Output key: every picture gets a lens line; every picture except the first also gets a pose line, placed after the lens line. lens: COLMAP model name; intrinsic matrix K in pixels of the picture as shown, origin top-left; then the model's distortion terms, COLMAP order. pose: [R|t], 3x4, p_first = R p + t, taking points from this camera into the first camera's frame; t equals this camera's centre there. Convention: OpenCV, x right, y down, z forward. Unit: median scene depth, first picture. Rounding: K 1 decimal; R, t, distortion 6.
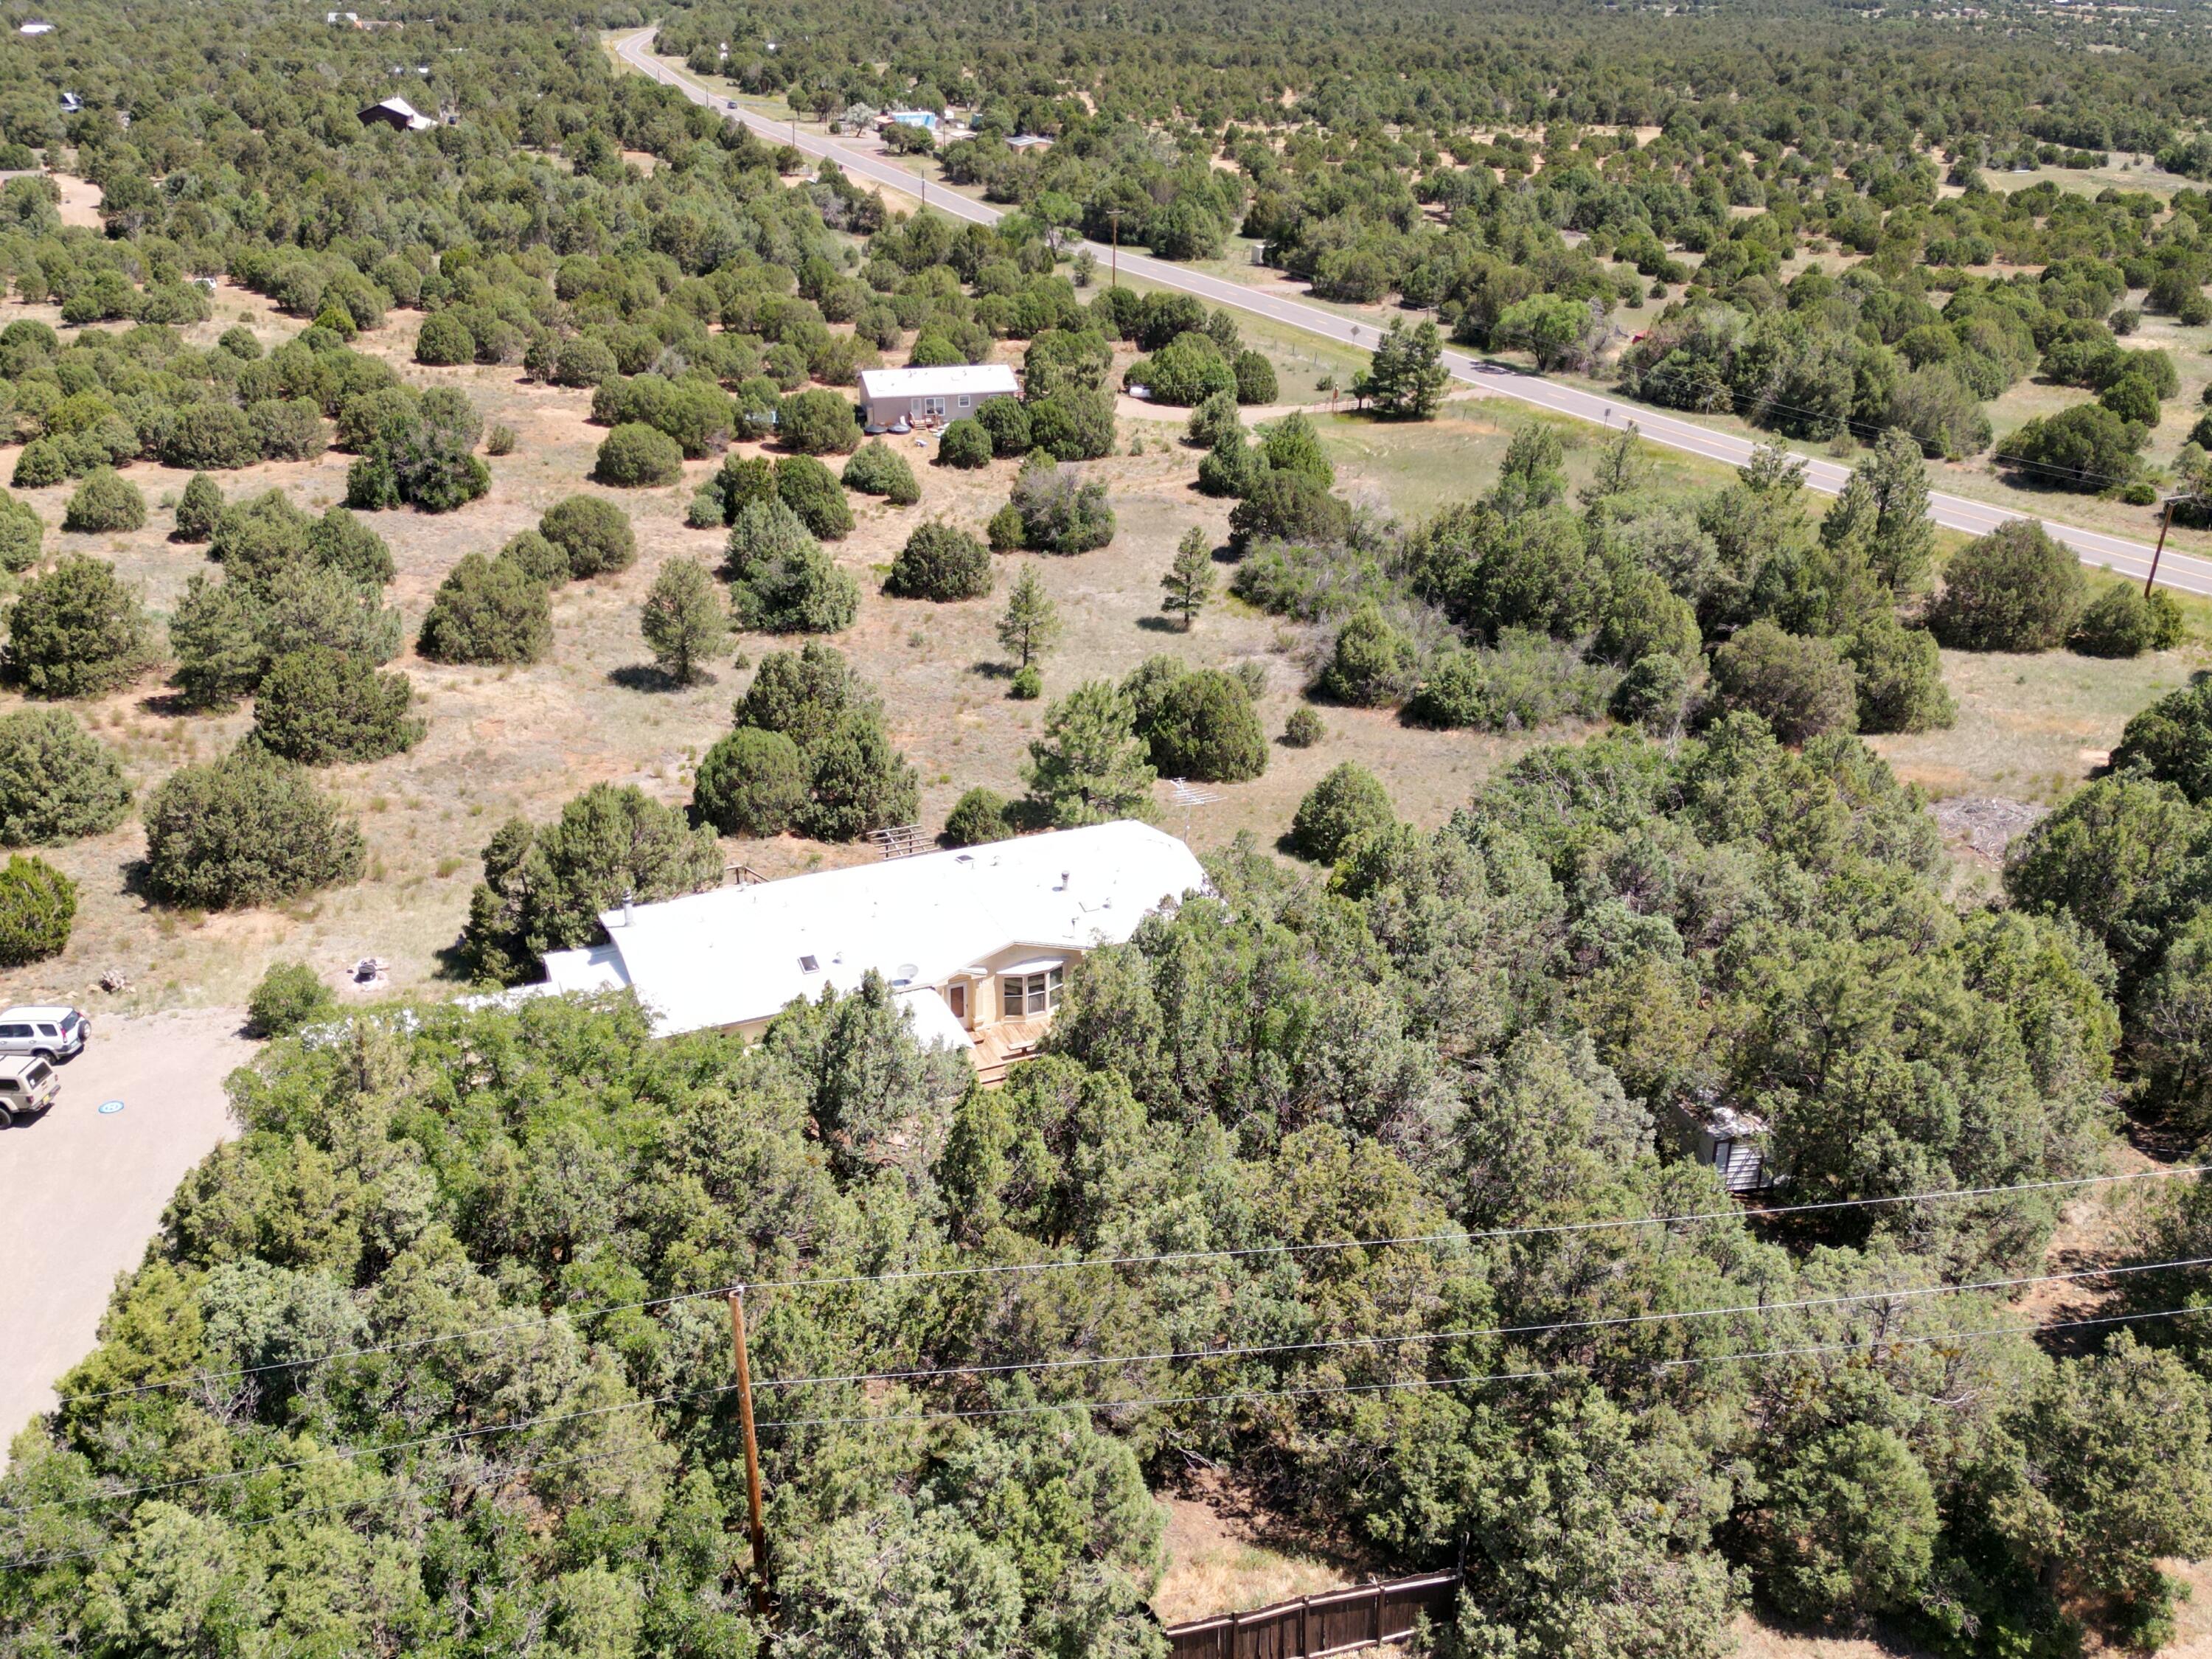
lens RADIAL K [[1964.7, 0, 1106.0], [0, 1964.7, 829.5], [0, 0, 1]] dist [0.107088, -0.123326]
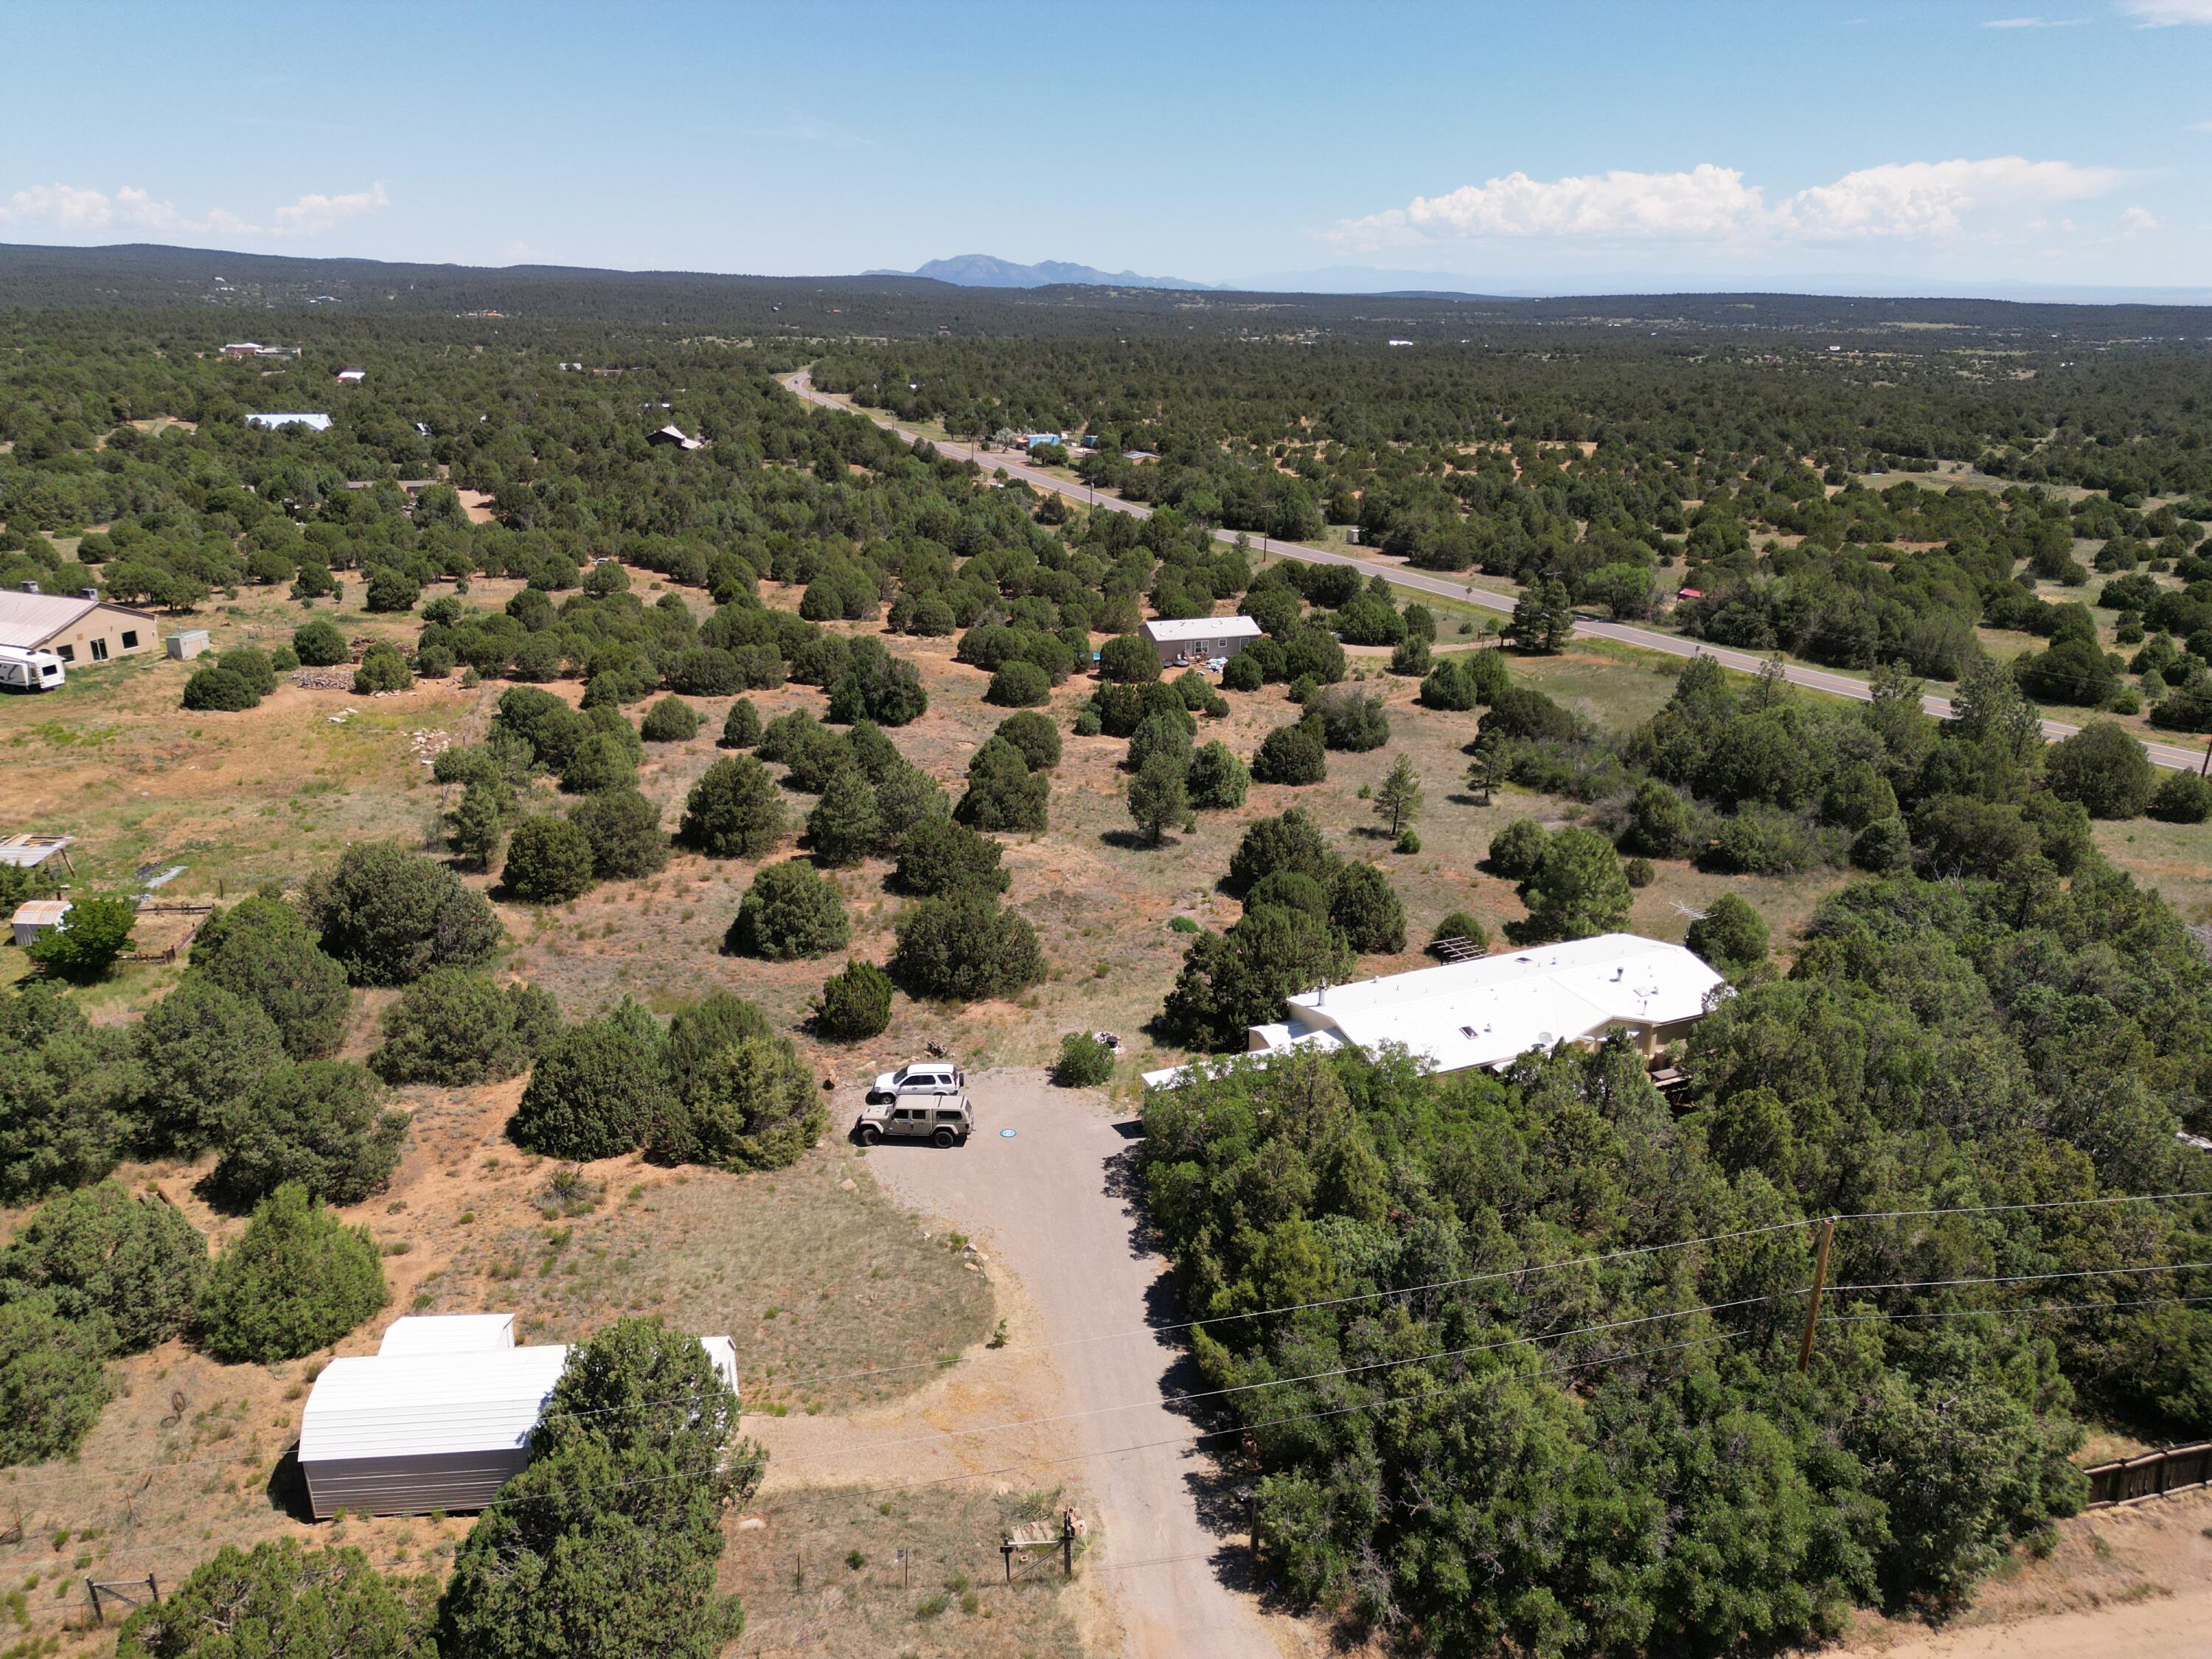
lens RADIAL K [[1553.8, 0, 1106.0], [0, 1553.8, 829.5], [0, 0, 1]] dist [0.130408, -0.177675]
pose [[0.999932, -0.005708, 0.010172, -0.243440], [0.006678, 0.995157, -0.098076, 0.019568], [-0.009563, 0.098137, 0.995127, -0.061506]]
